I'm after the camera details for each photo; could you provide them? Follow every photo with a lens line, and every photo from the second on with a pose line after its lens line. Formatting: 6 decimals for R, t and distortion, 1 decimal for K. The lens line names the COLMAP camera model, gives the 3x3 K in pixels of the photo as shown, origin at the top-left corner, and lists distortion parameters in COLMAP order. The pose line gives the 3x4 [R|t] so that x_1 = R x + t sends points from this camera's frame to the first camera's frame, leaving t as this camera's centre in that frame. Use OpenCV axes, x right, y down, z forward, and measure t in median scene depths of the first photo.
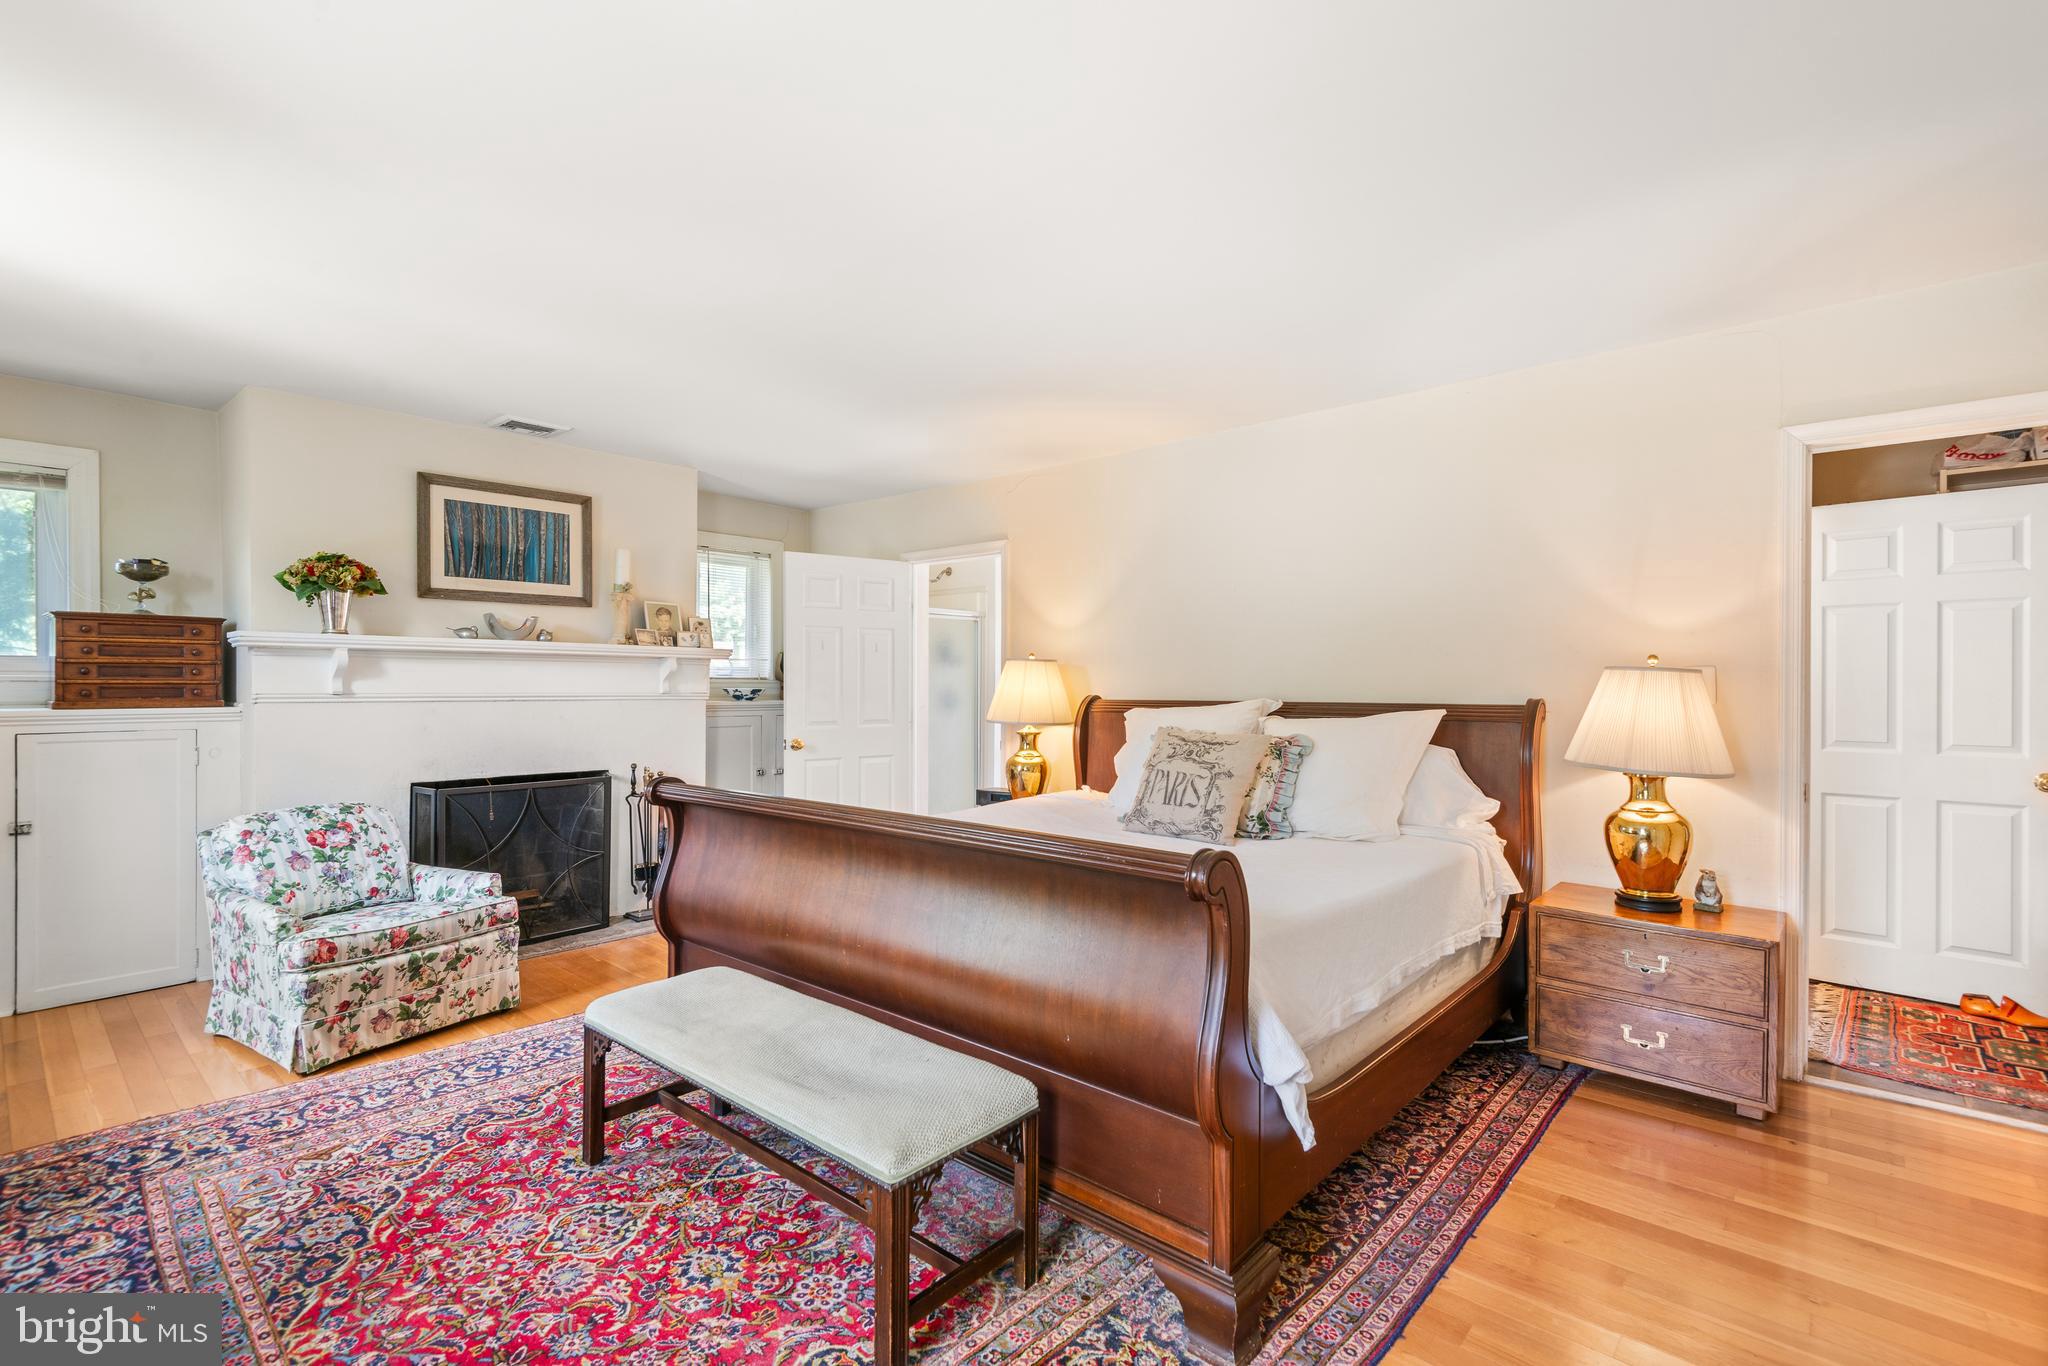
lens RADIAL K [[936.0, 0, 1027.4], [0, 936.0, 695.3], [0, 0, 1]] dist [0.011001, -0.000653]
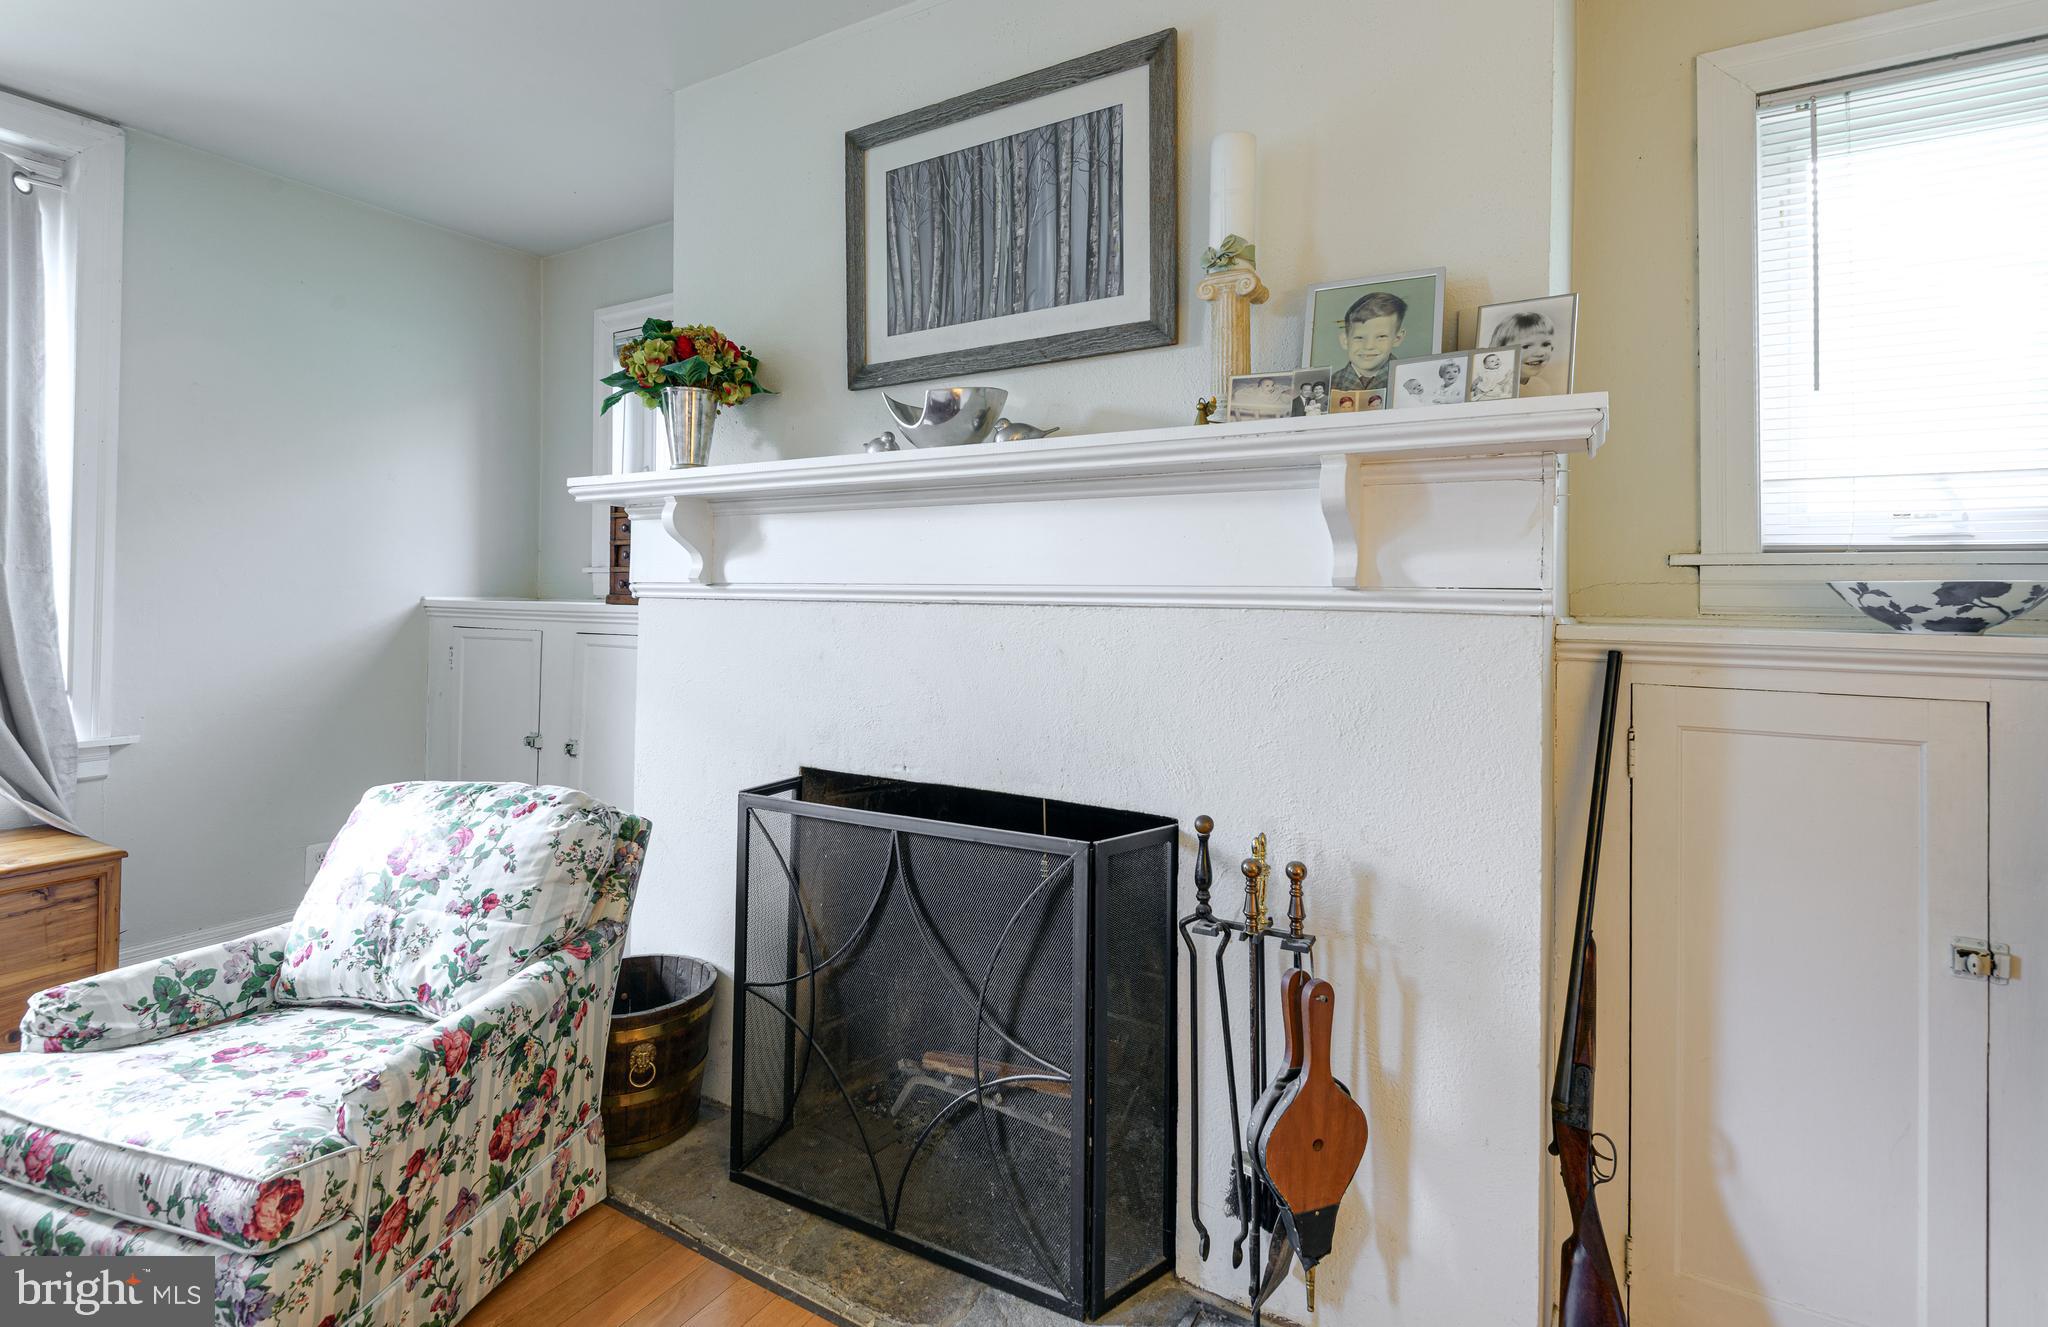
lens RADIAL K [[951.8, 0, 1030.9], [0, 951.8, 594.7], [0, 0, 1]] dist [0.014654, -0.000048]
pose [[0.178661, -0.009928, -0.983861, -0.134748], [-0.025635, 0.999563, -0.014741, 0.007658], [0.983577, 0.027855, 0.178328, 0.961307]]
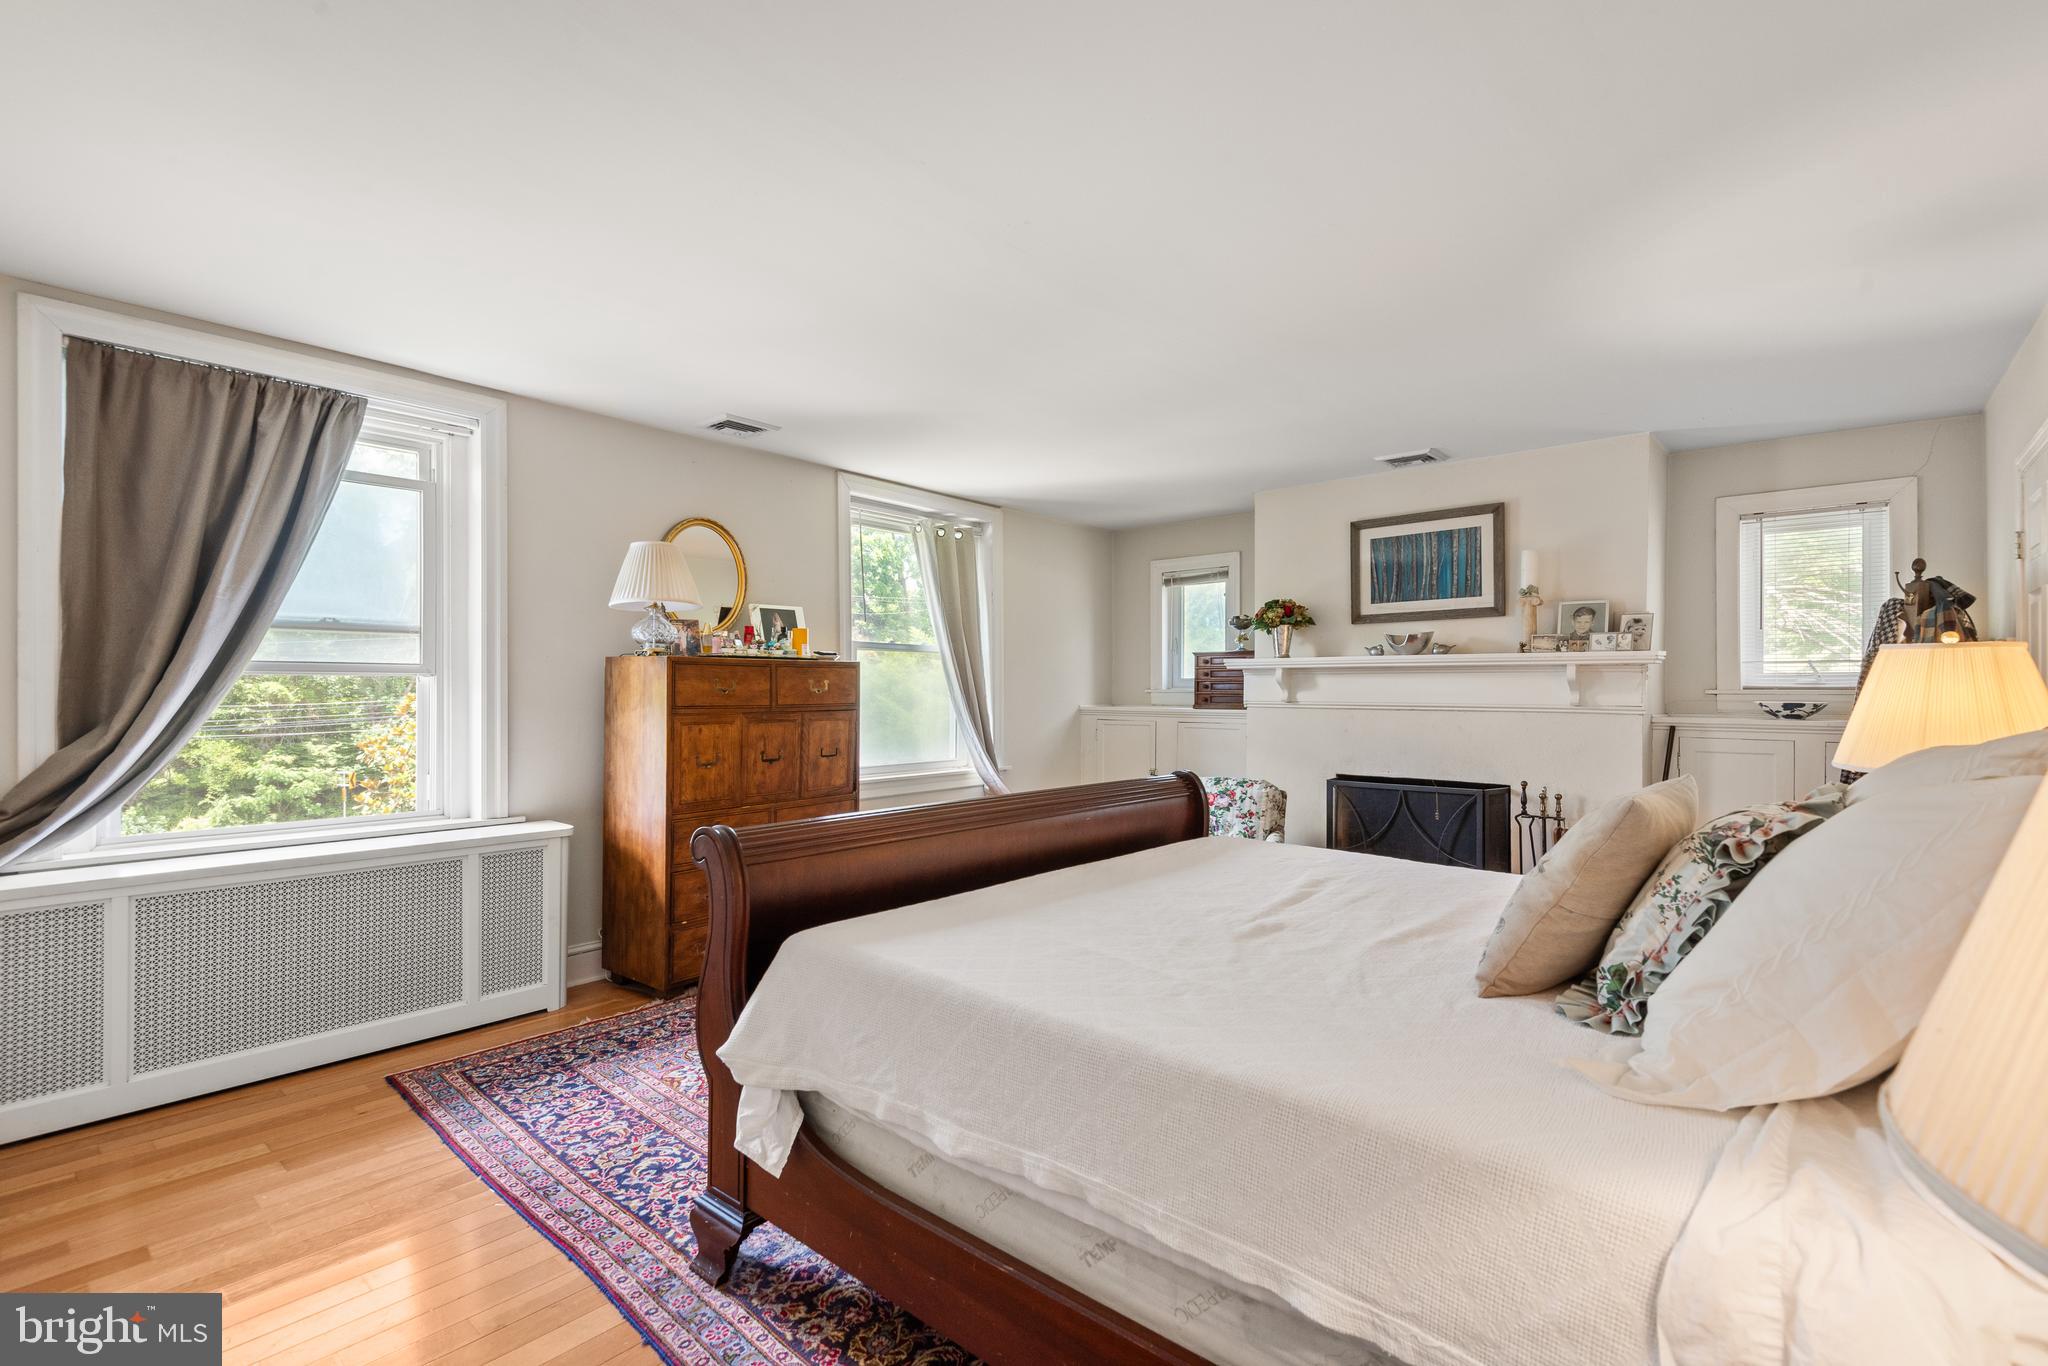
lens RADIAL K [[936.0, 0, 1025.1], [0, 936.0, 695.6], [0, 0, 1]] dist [0.011001, -0.000653]
pose [[0.000467, 0.001511, -0.999999, 0.549360], [-0.014990, 0.999887, 0.001504, -0.005890], [0.999888, 0.014990, 0.000489, 0.547937]]
